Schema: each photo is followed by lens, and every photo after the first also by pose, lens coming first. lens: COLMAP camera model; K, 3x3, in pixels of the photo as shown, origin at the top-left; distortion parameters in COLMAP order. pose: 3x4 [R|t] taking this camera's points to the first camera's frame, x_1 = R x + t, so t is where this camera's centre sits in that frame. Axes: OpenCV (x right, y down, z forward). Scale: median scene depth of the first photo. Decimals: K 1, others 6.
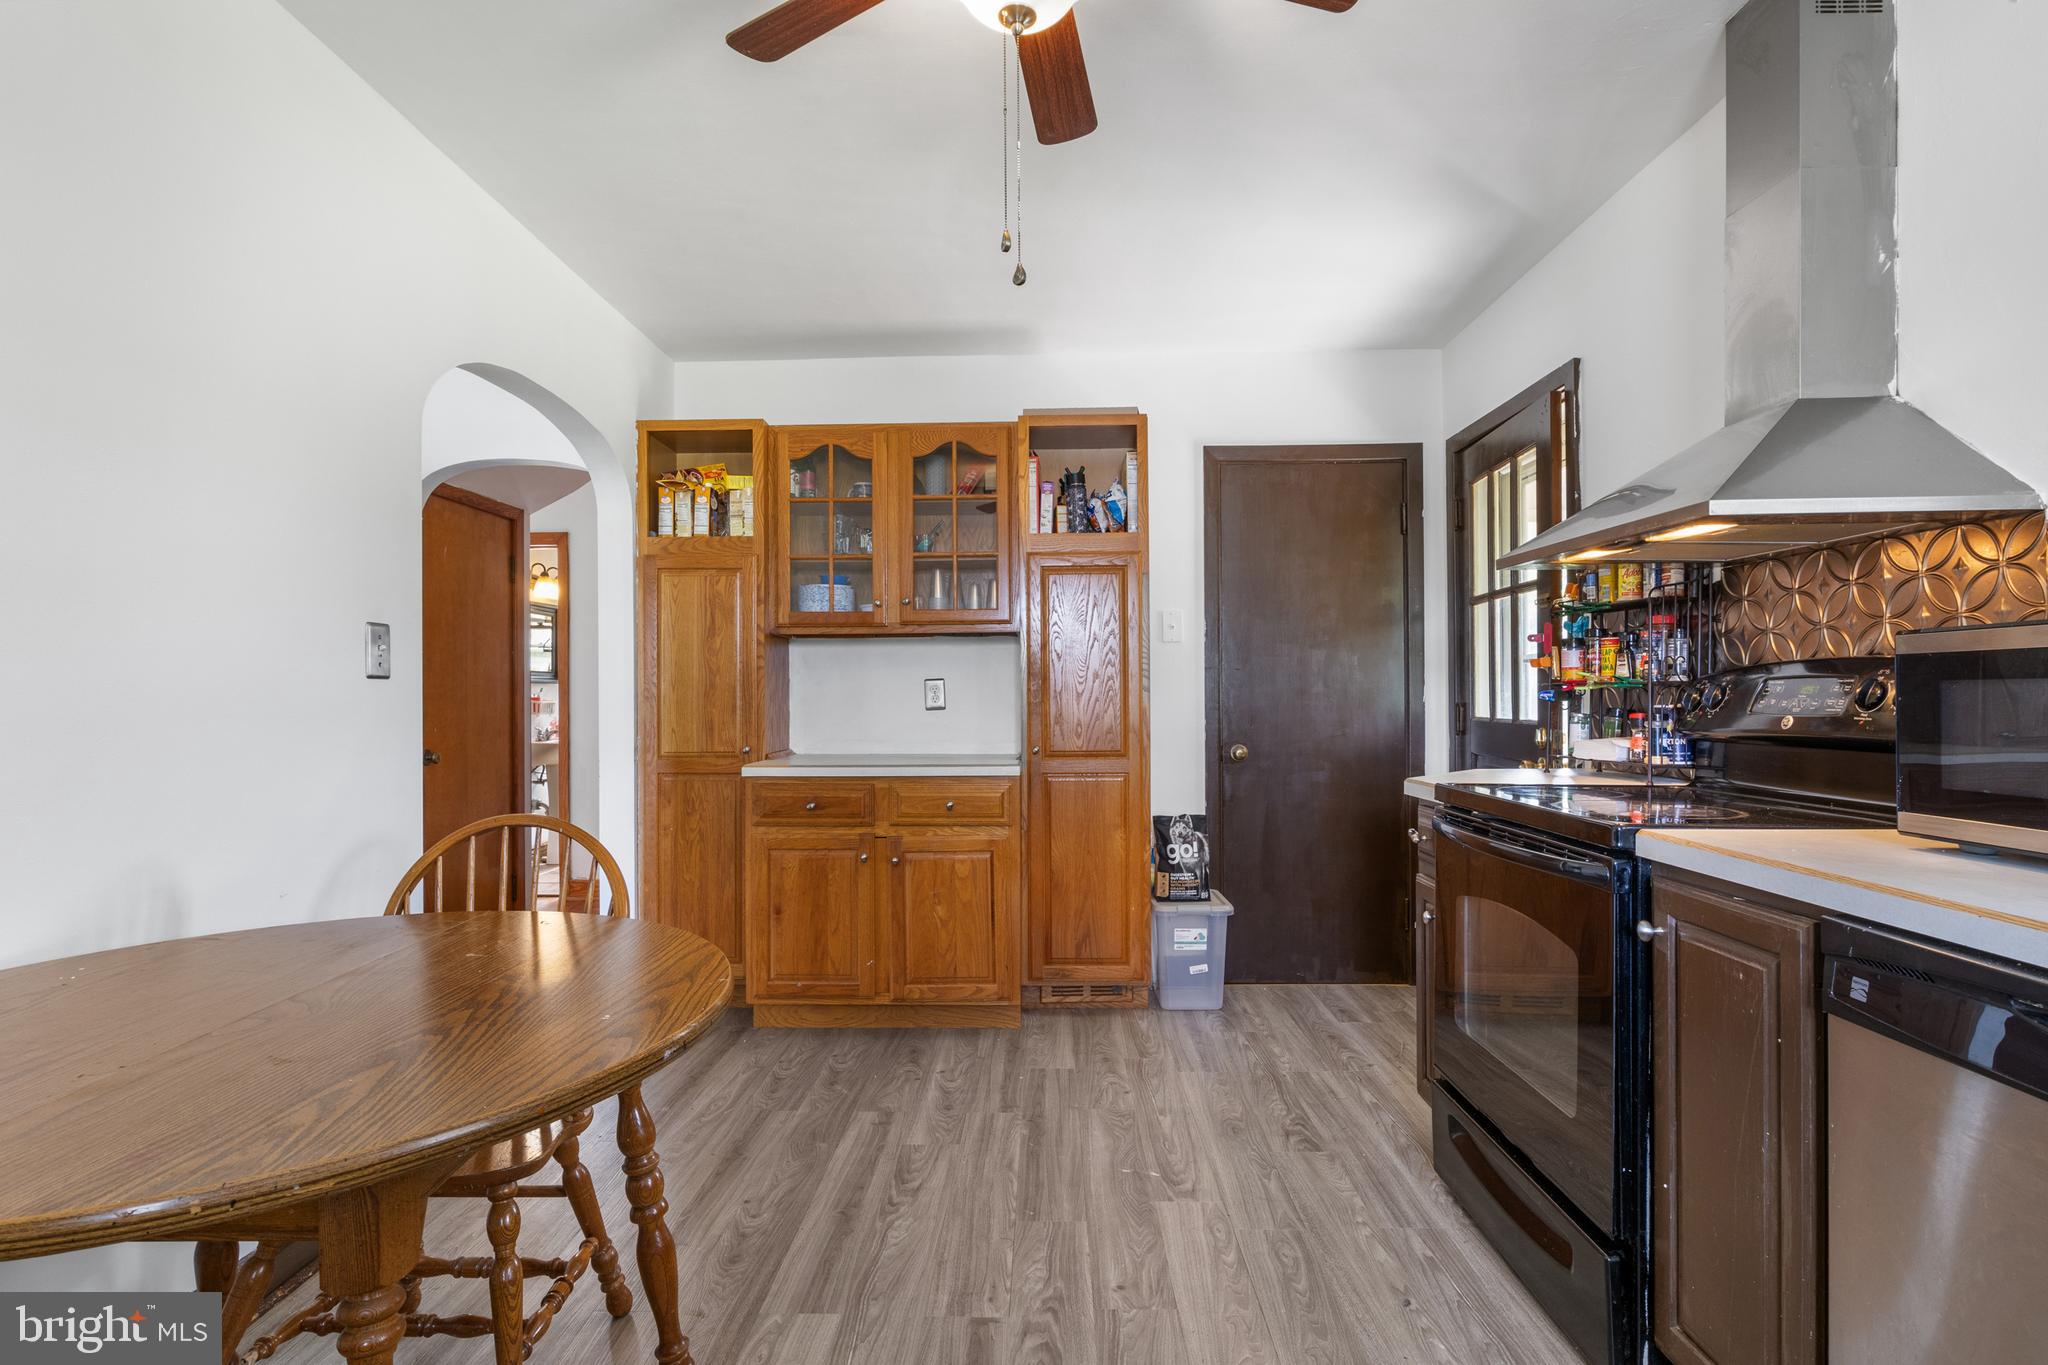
lens RADIAL K [[1030.2, 0, 1028.1], [0, 1030.2, 700.3], [0, 0, 1]] dist [-0.008260, 0.000224]
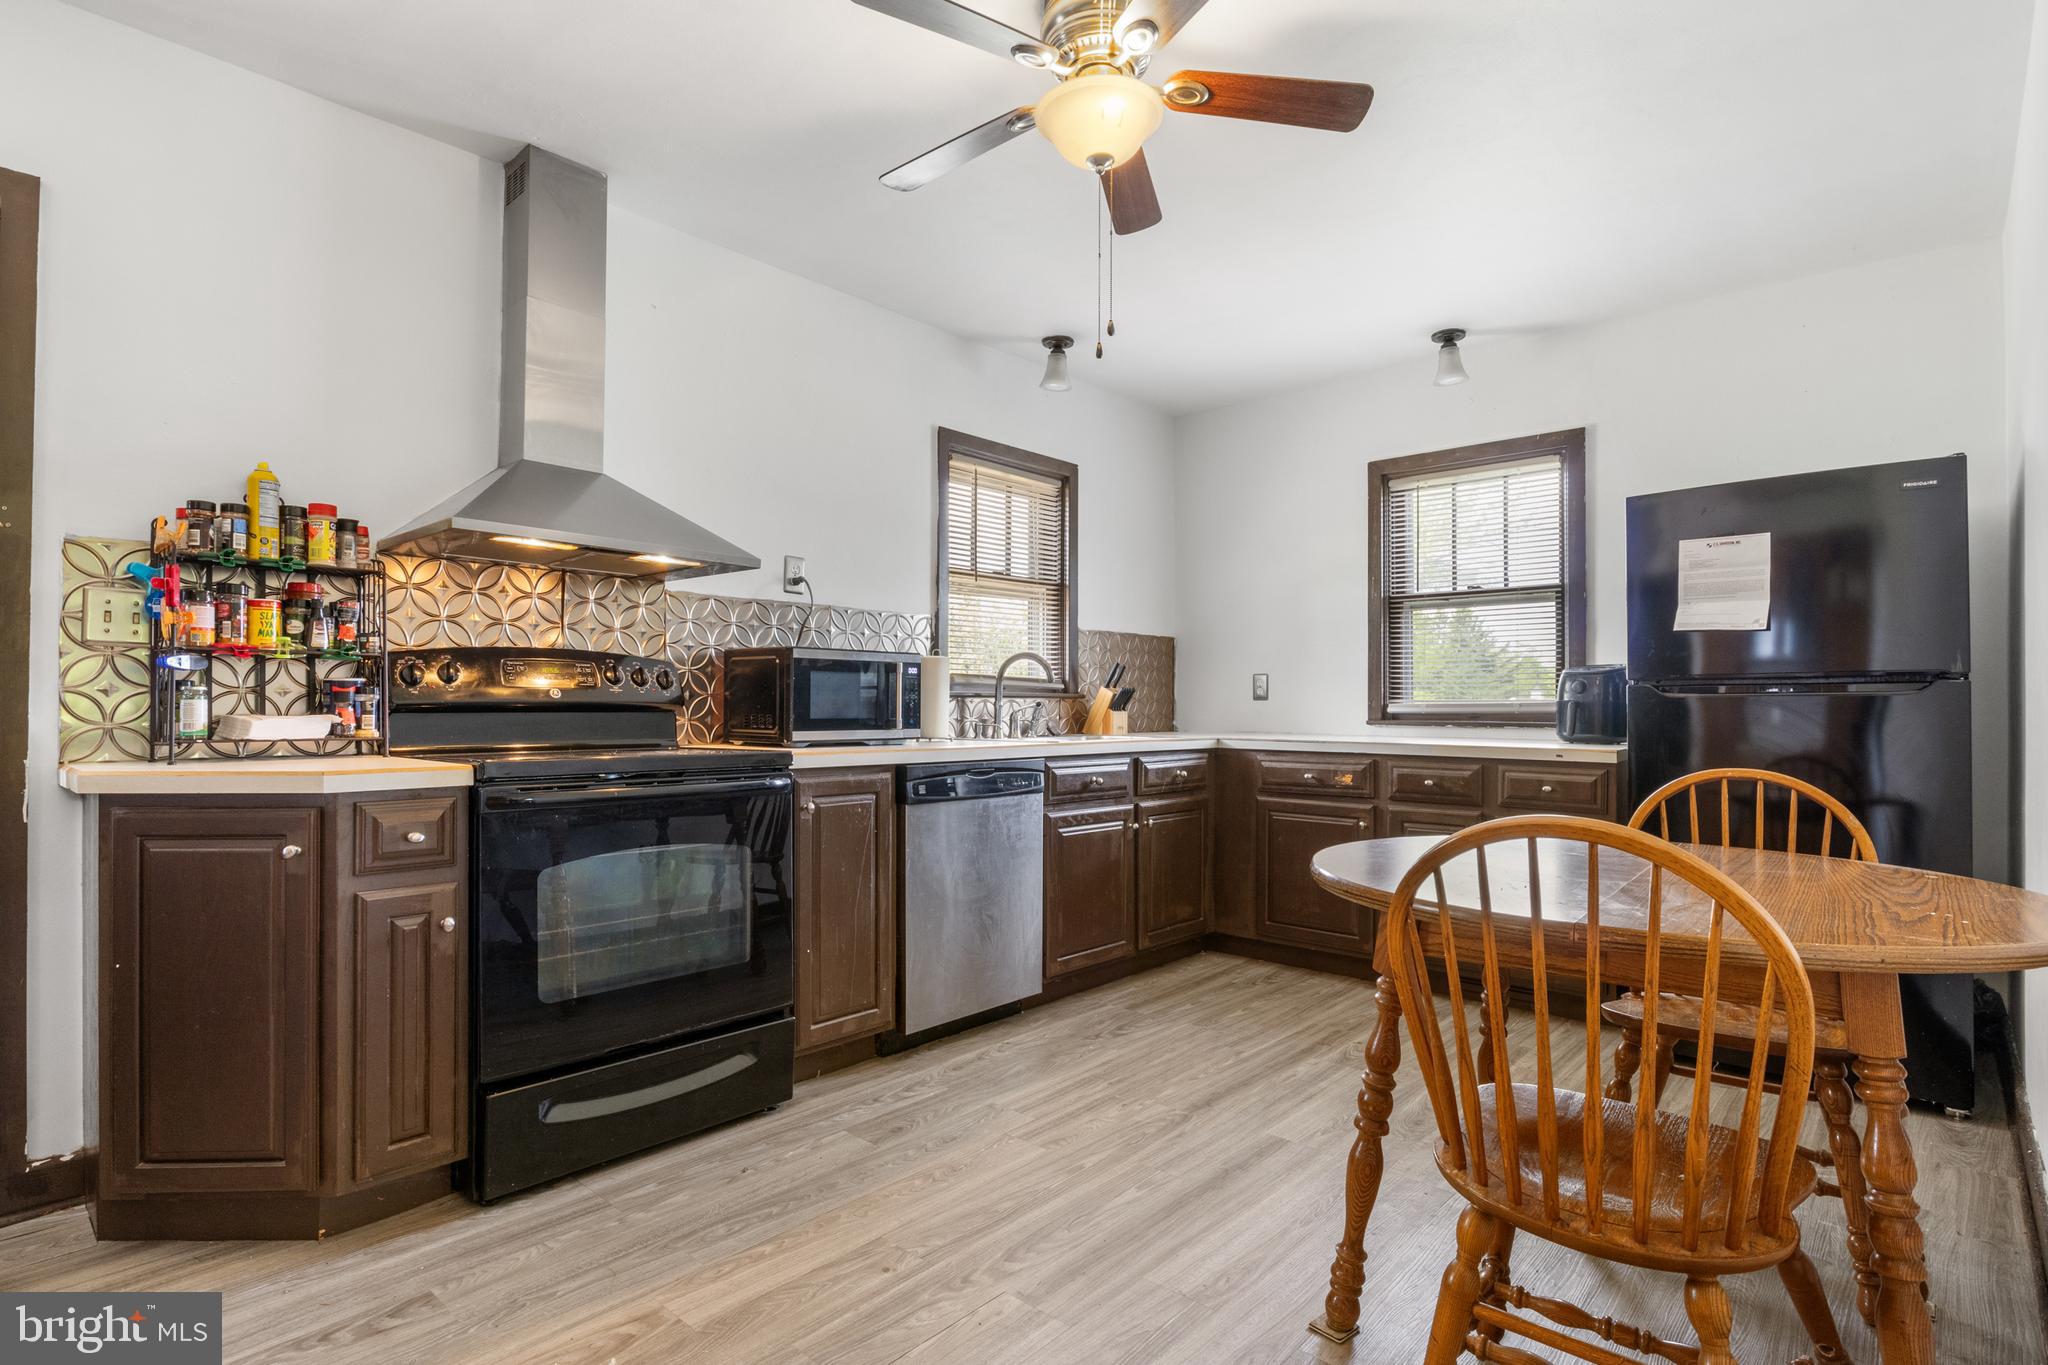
lens RADIAL K [[1030.2, 0, 1028.1], [0, 1030.2, 700.3], [0, 0, 1]] dist [-0.008260, 0.000224]
pose [[-0.760645, 0.008776, 0.649108, -0.682259], [0.004319, 0.999955, -0.008458, 0.048409], [-0.649153, -0.003630, -0.760649, 1.751305]]
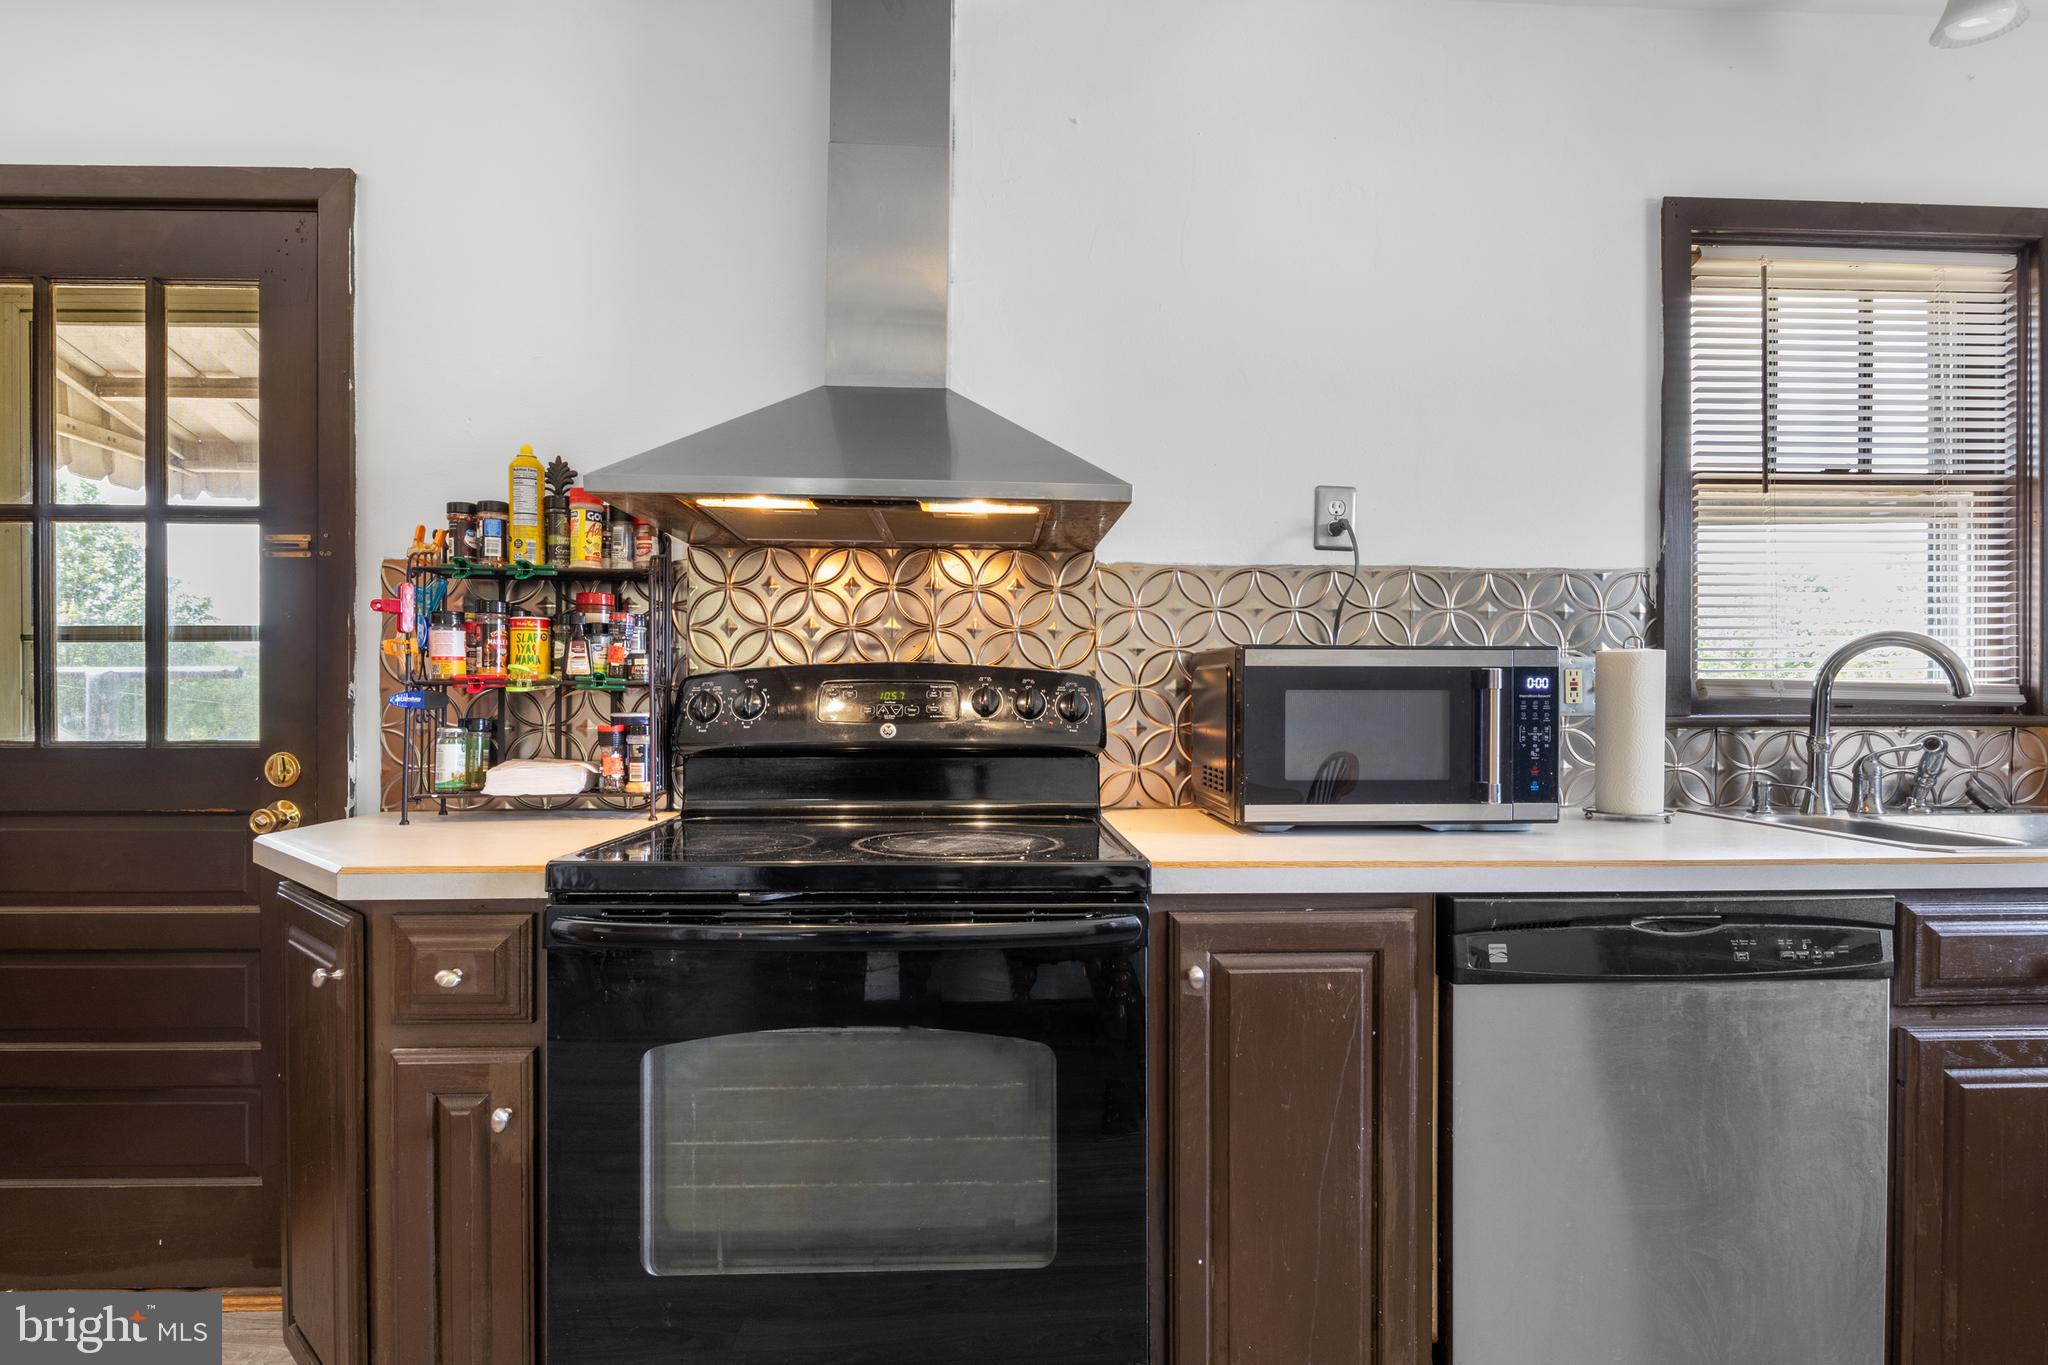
lens RADIAL K [[1030.2, 0, 1028.1], [0, 1030.2, 700.3], [0, 0, 1]] dist [-0.008260, 0.000224]
pose [[-0.066077, 0.001592, 0.997813, -0.204793], [0.002595, 0.999996, -0.001423, -0.004596], [-0.997811, 0.002495, -0.066081, 1.002611]]
